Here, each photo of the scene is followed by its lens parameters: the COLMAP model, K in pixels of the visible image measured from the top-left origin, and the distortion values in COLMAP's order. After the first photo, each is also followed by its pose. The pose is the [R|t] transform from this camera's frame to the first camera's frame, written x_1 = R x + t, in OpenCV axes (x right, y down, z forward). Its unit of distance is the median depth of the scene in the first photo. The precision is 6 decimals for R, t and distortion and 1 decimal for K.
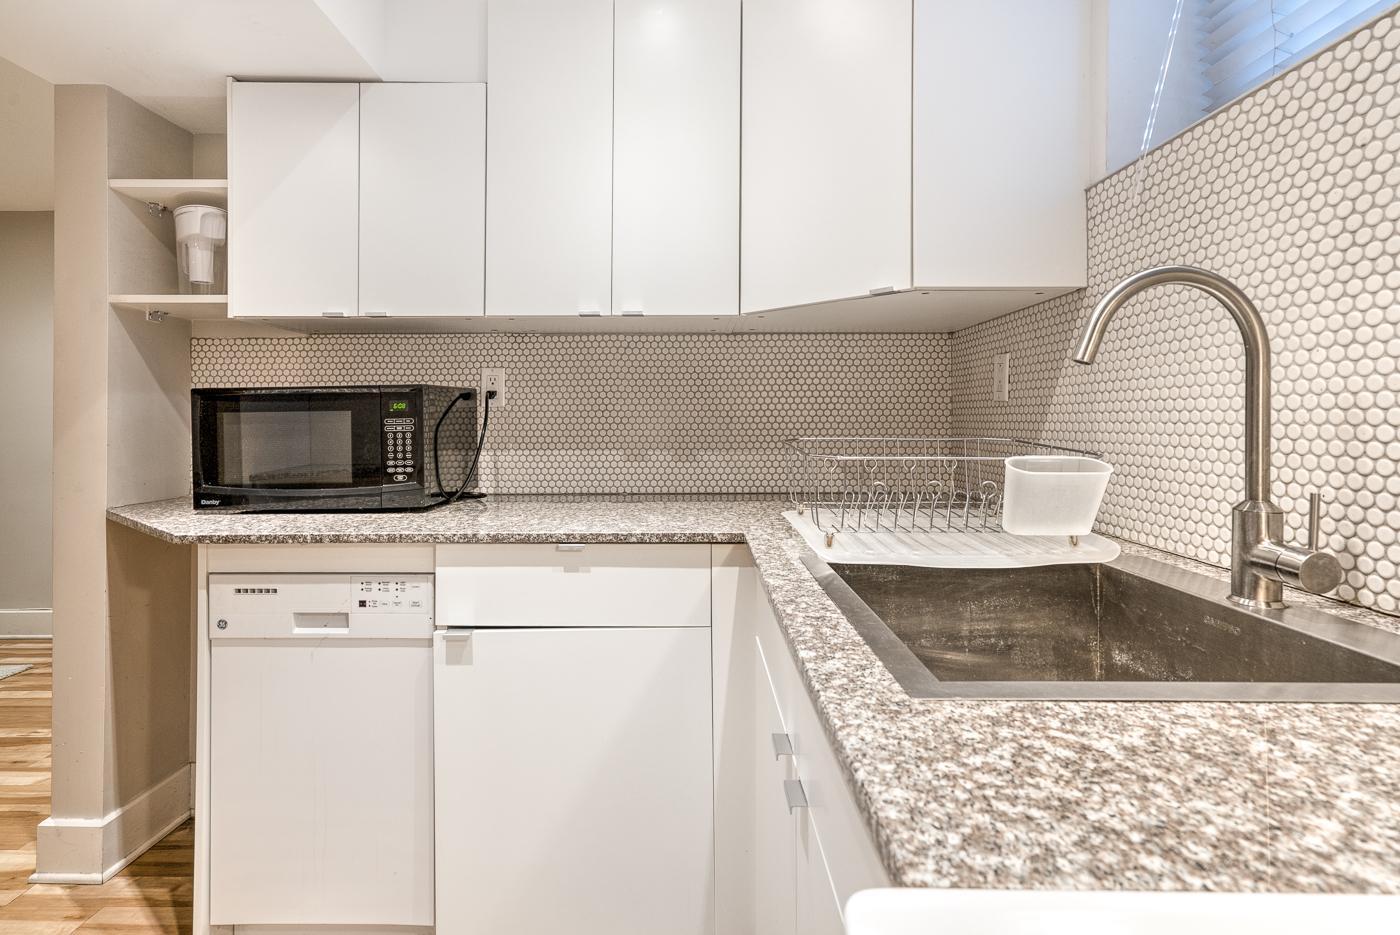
lens RADIAL K [[651.3, 0, 703.1], [0, 651.3, 416.9], [0, 0, 1]] dist [0.004848, 0.007077]
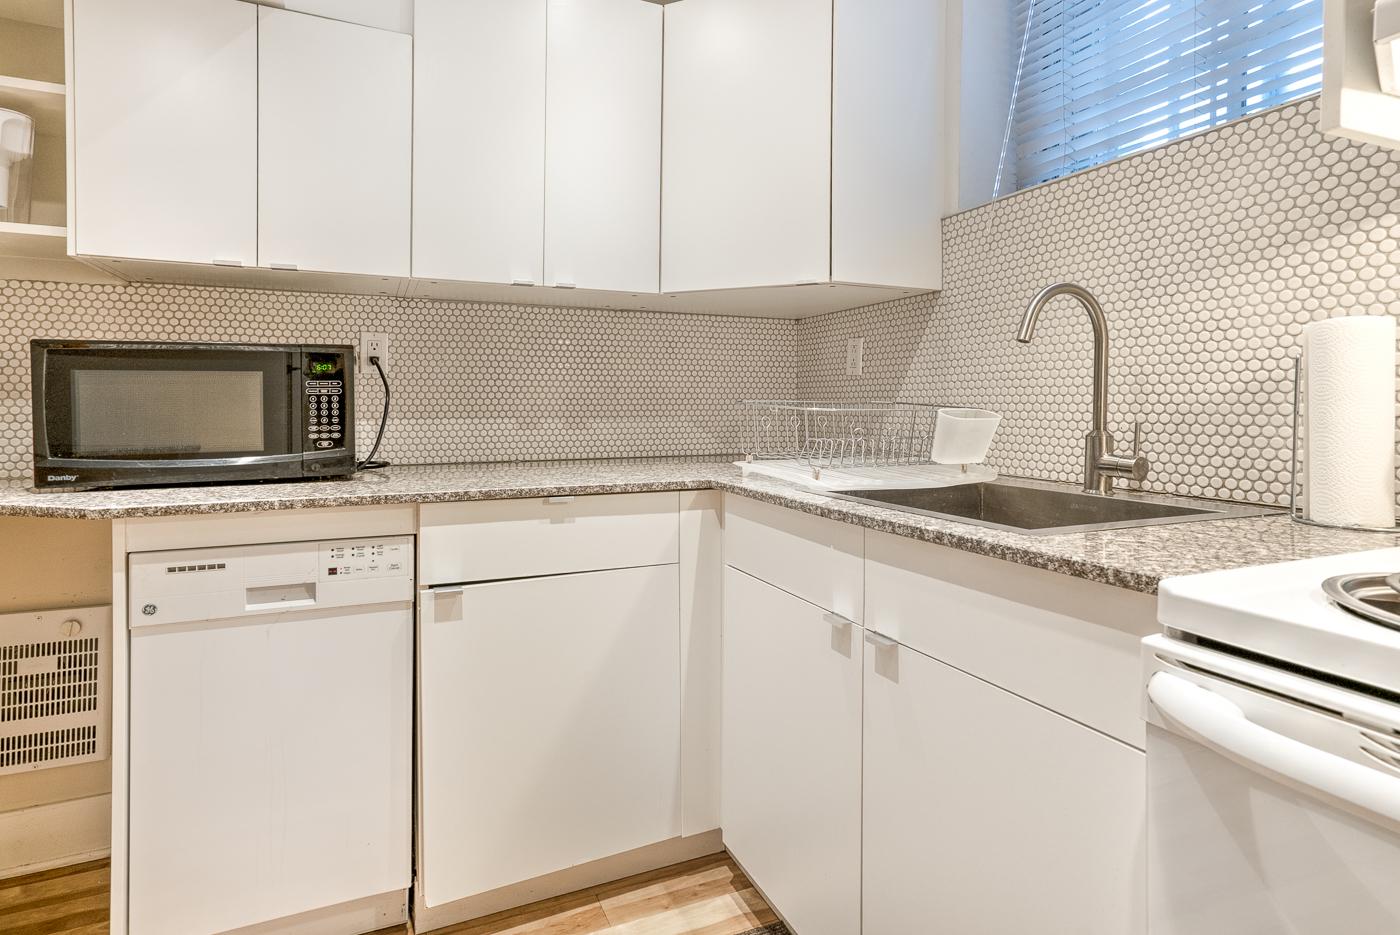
lens RADIAL K [[674.6, 0, 650.4], [0, 674.6, 412.8], [0, 0, 1]] dist [0.007787, 0.002631]
pose [[0.929973, 0.000641, 0.367628, -0.443529], [-0.006171, 0.999885, 0.013865, 0.036612], [-0.367577, -0.015163, 0.929869, -0.085785]]
